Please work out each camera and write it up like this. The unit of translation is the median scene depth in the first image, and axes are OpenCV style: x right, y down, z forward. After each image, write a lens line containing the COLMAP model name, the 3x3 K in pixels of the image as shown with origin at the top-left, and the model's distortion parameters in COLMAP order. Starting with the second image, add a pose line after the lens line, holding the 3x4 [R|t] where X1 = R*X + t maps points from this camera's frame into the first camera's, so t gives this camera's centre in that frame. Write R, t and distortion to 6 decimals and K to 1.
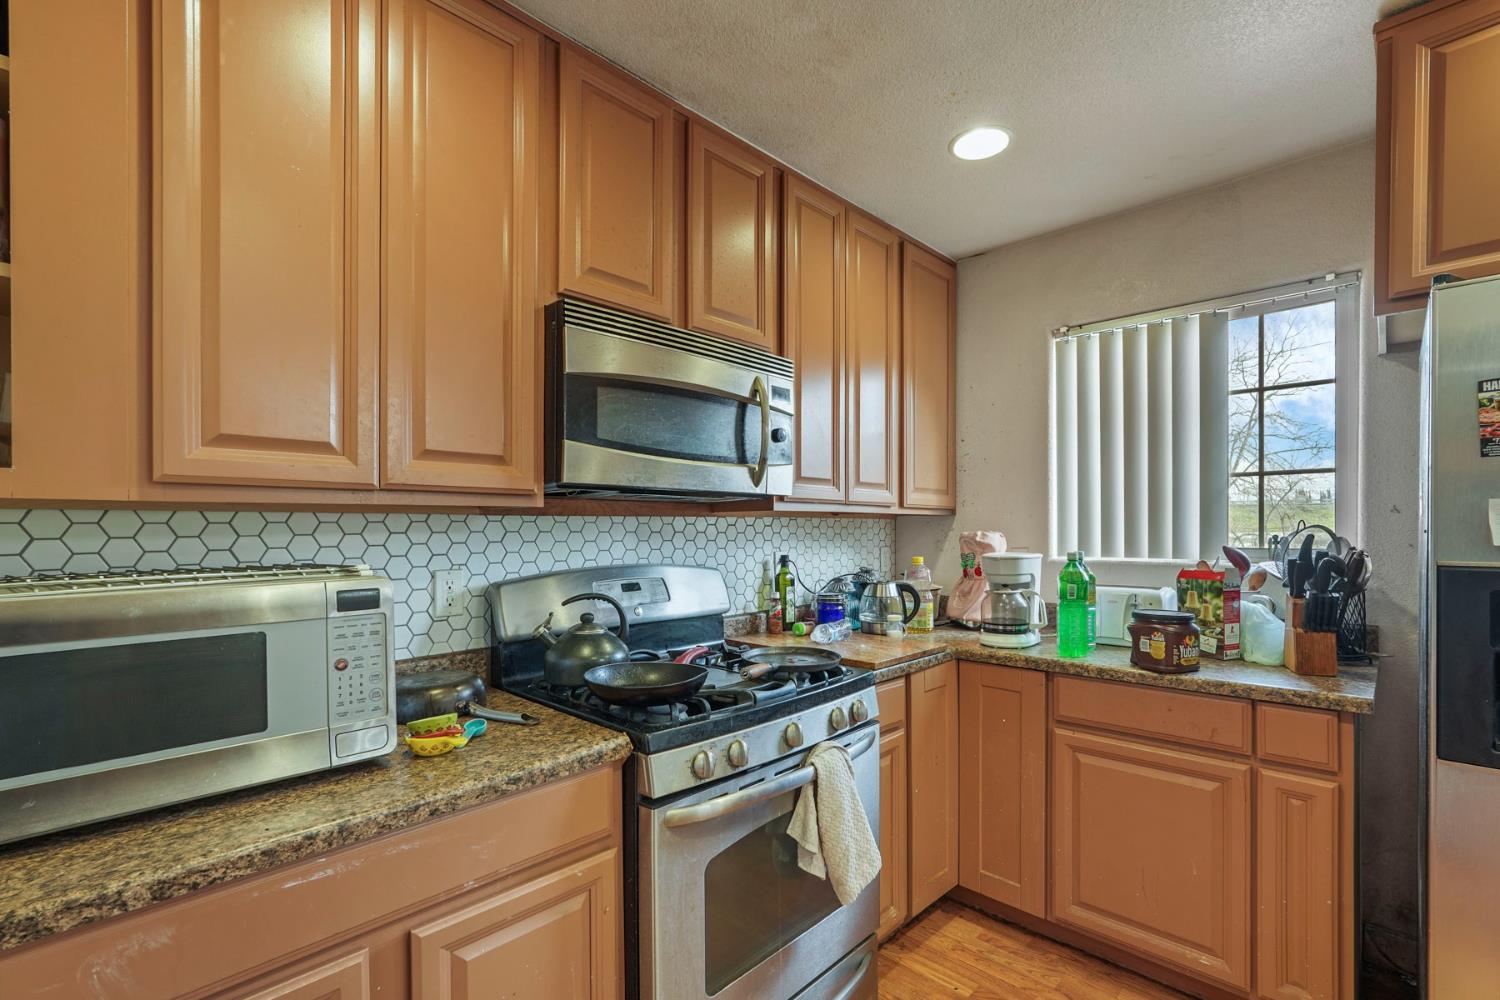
lens RADIAL K [[673.6, 0, 752.2], [0, 673.6, 530.0], [0, 0, 1]] dist [-0.003280, 0.000556]
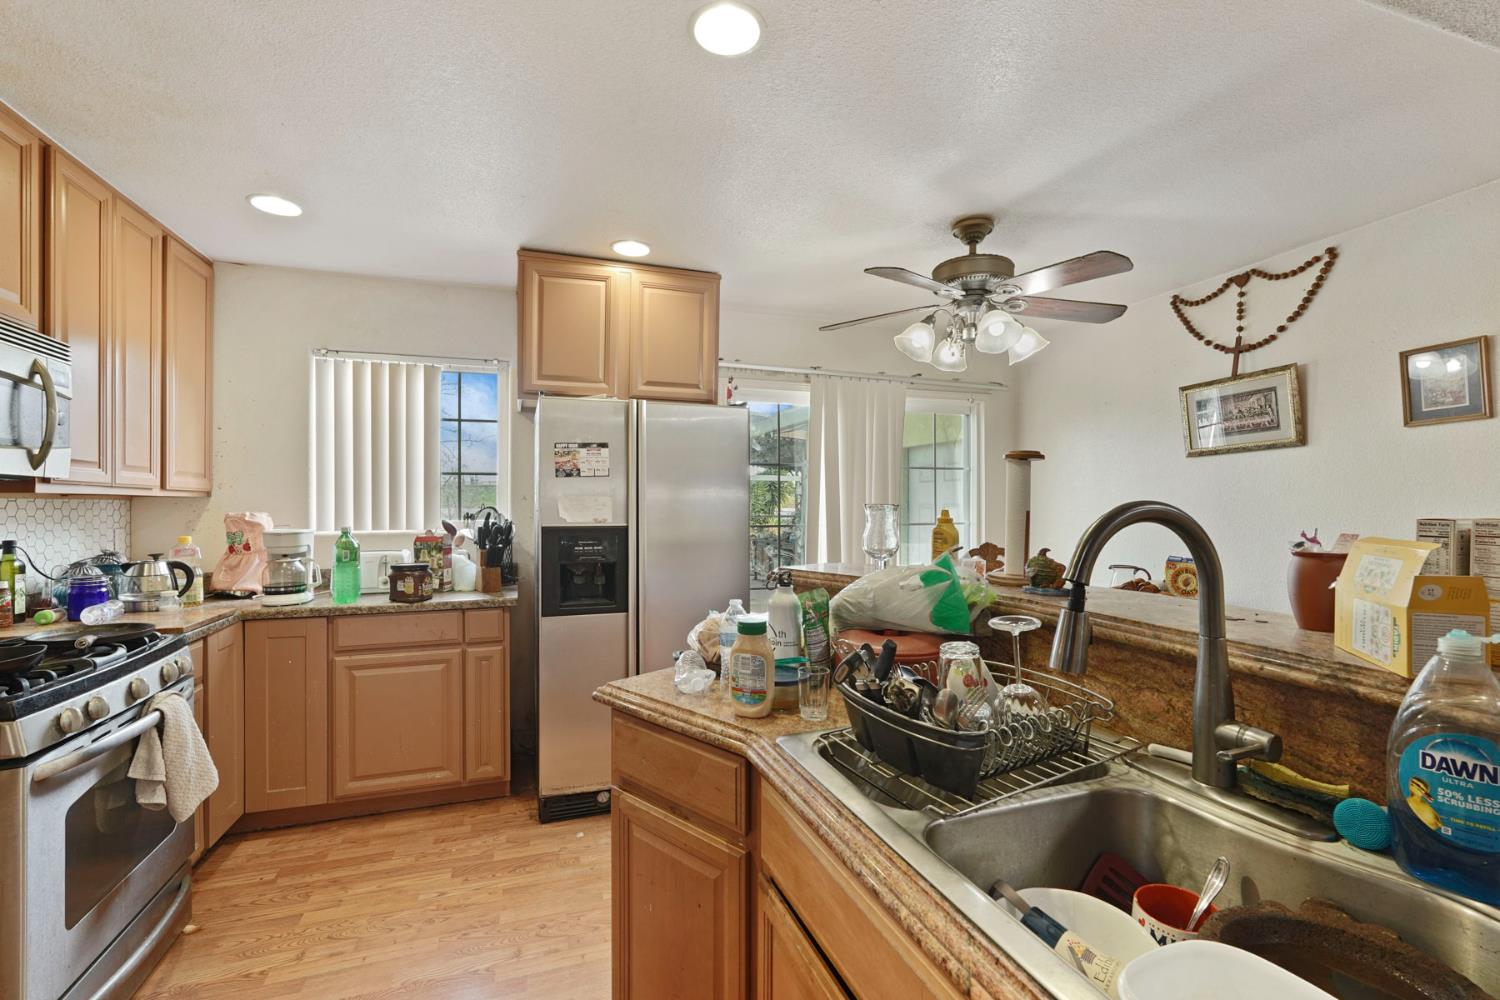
lens RADIAL K [[679.7, 0, 751.4], [0, 679.7, 507.9], [0, 0, 1]] dist [-0.001330, 0.000293]
pose [[0.458248, -0.004039, 0.888815, -0.382212], [0.003413, 0.999990, 0.002784, -0.006677], [-0.888818, 0.001757, 0.458258, -0.374180]]
